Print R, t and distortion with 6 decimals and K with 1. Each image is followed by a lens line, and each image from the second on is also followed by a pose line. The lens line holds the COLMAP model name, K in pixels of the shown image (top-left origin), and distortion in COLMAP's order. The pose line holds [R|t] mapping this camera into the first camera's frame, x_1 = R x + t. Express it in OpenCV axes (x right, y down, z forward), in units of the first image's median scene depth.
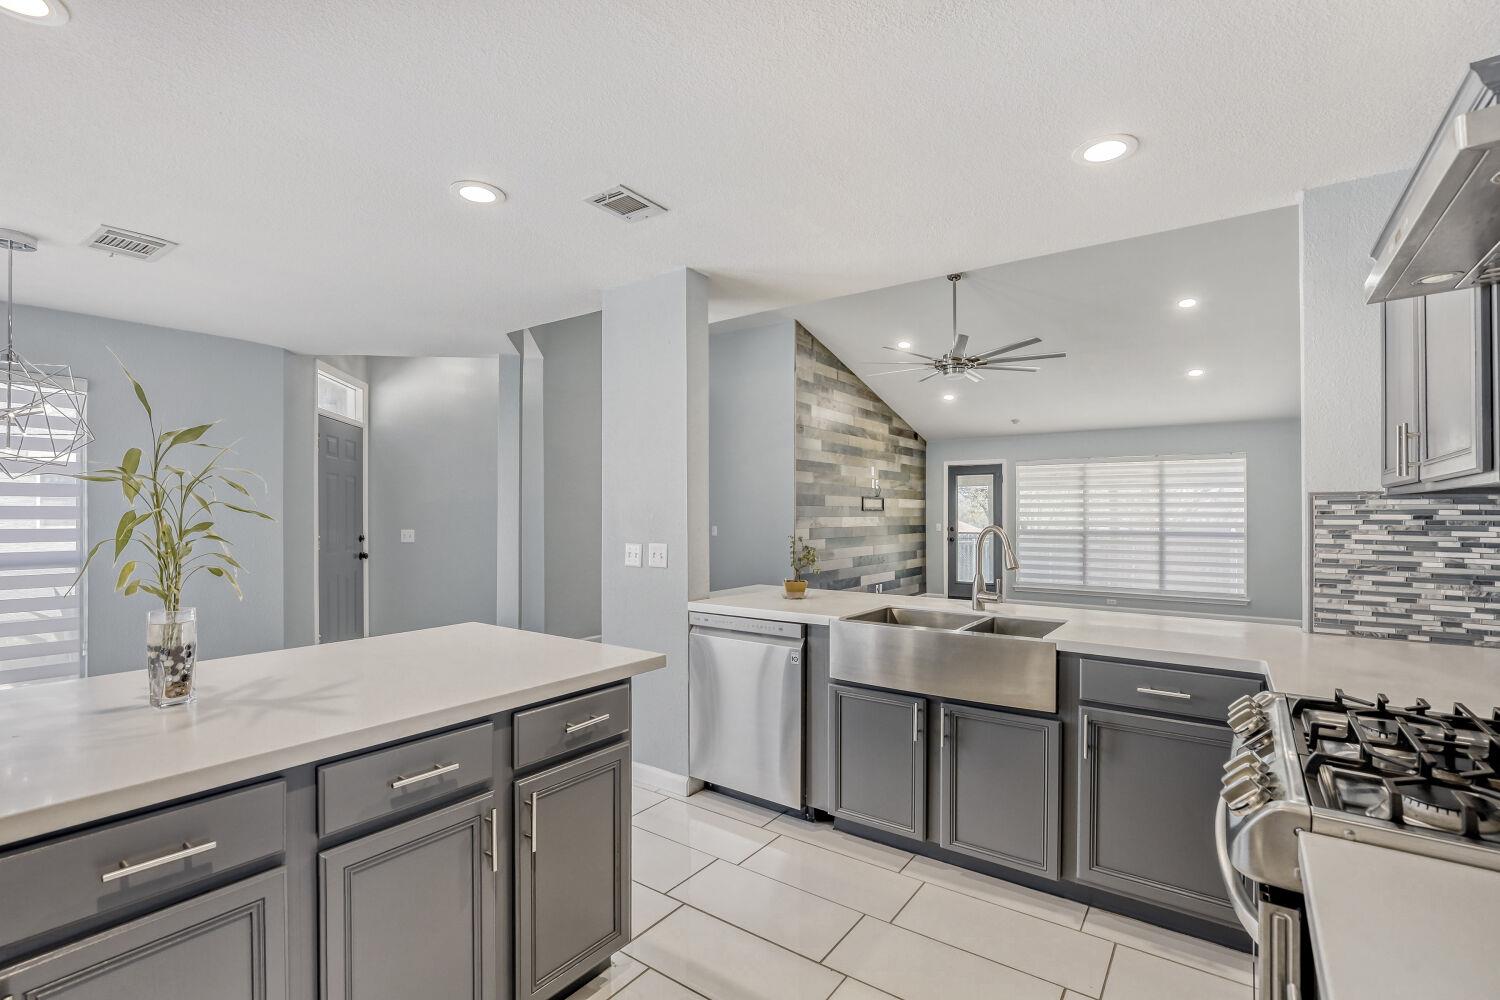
lens RADIAL K [[695.3, 0, 747.5], [0, 695.3, 506.8], [0, 0, 1]] dist [-0.000848, 0.000493]
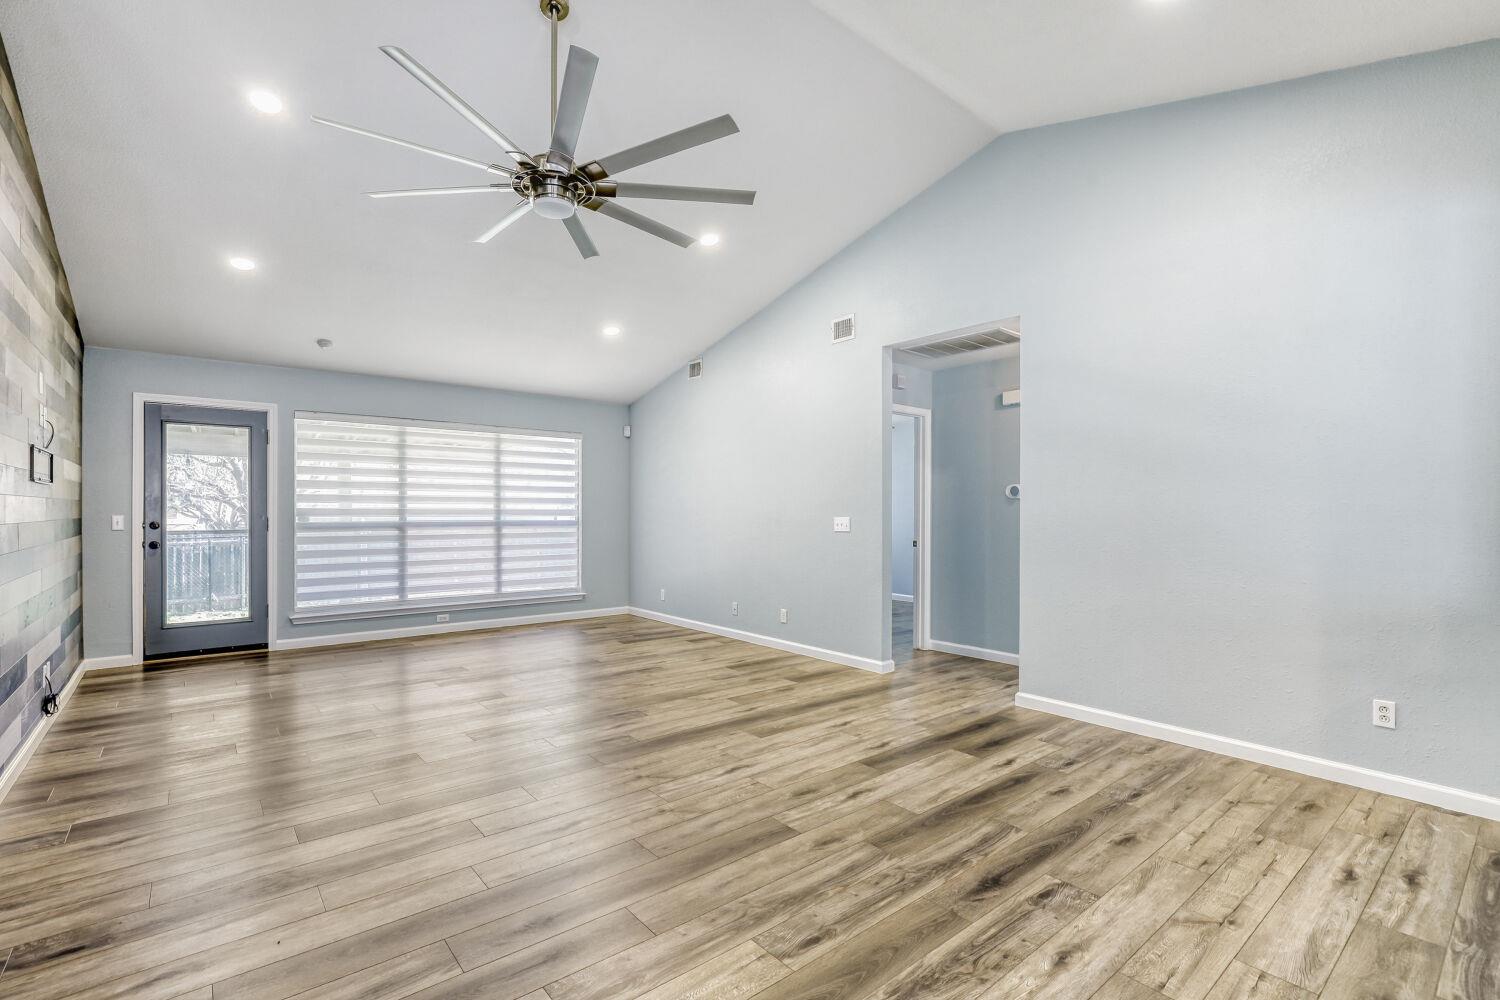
lens RADIAL K [[685.4, 0, 783.1], [0, 685.4, 506.0], [0, 0, 1]] dist [-0.017028, 0.000025]
pose [[0.253768, 0.002508, 0.967262, -0.084363], [-0.010641, 0.999943, 0.000199, 0.014527], [-0.967207, -0.010343, 0.253781, 0.481451]]
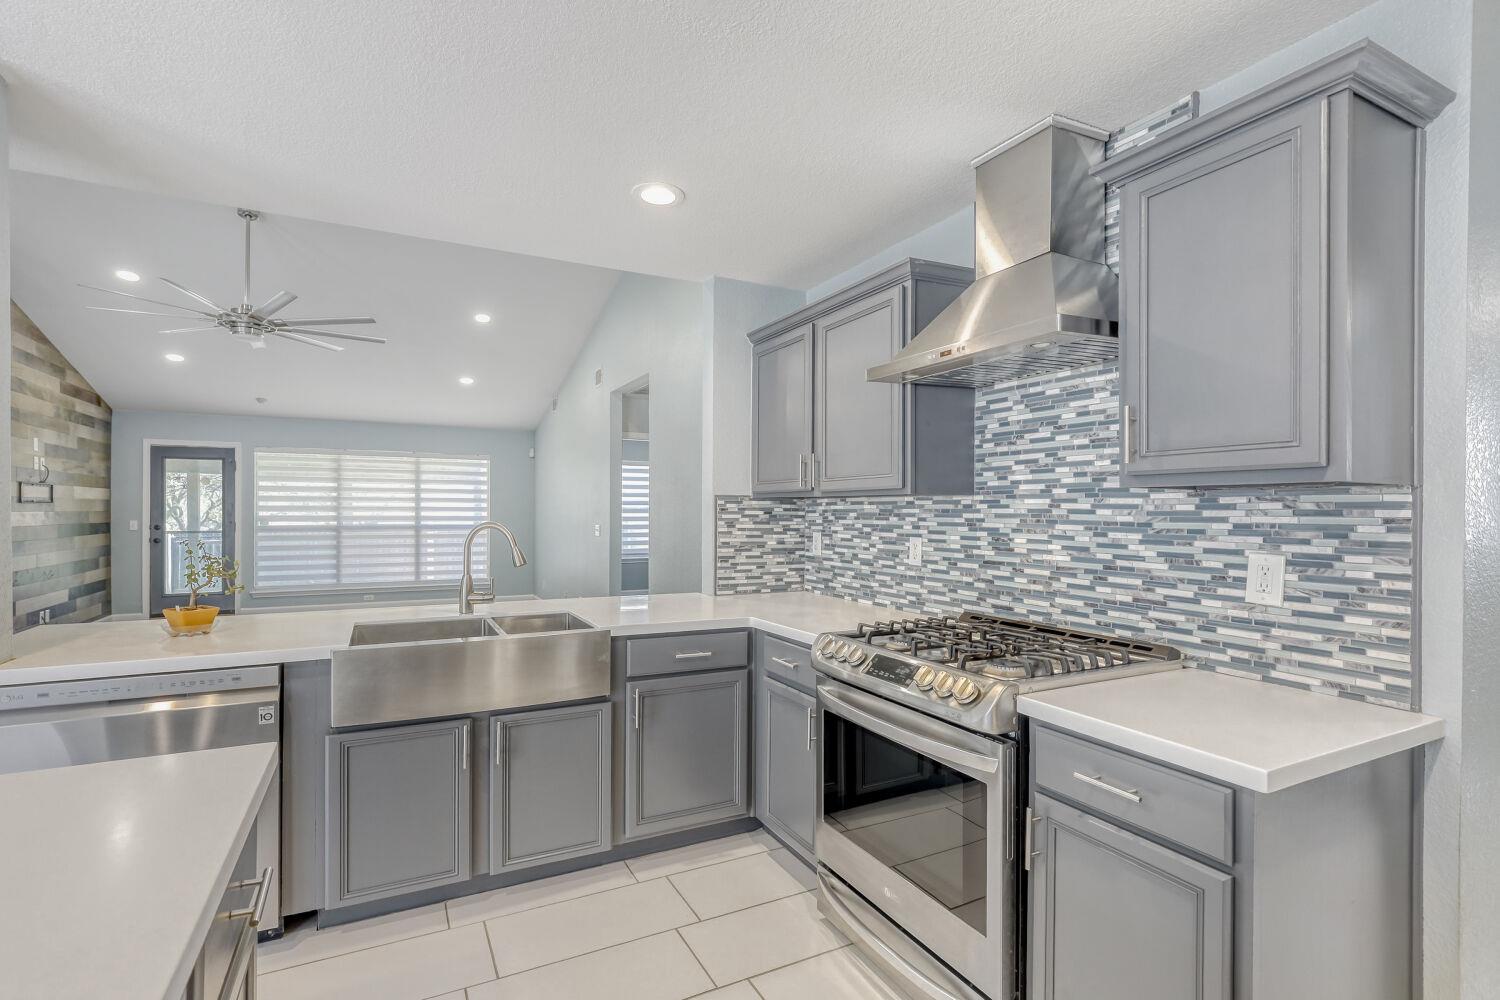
lens RADIAL K [[695.3, 0, 747.5], [0, 695.3, 506.8], [0, 0, 1]] dist [-0.000848, 0.000493]
pose [[0.468000, 0.004228, 0.883718, -0.092454], [-0.012147, 0.999925, 0.001649, 0.000022], [-0.883645, -0.011506, 0.468016, 0.069368]]
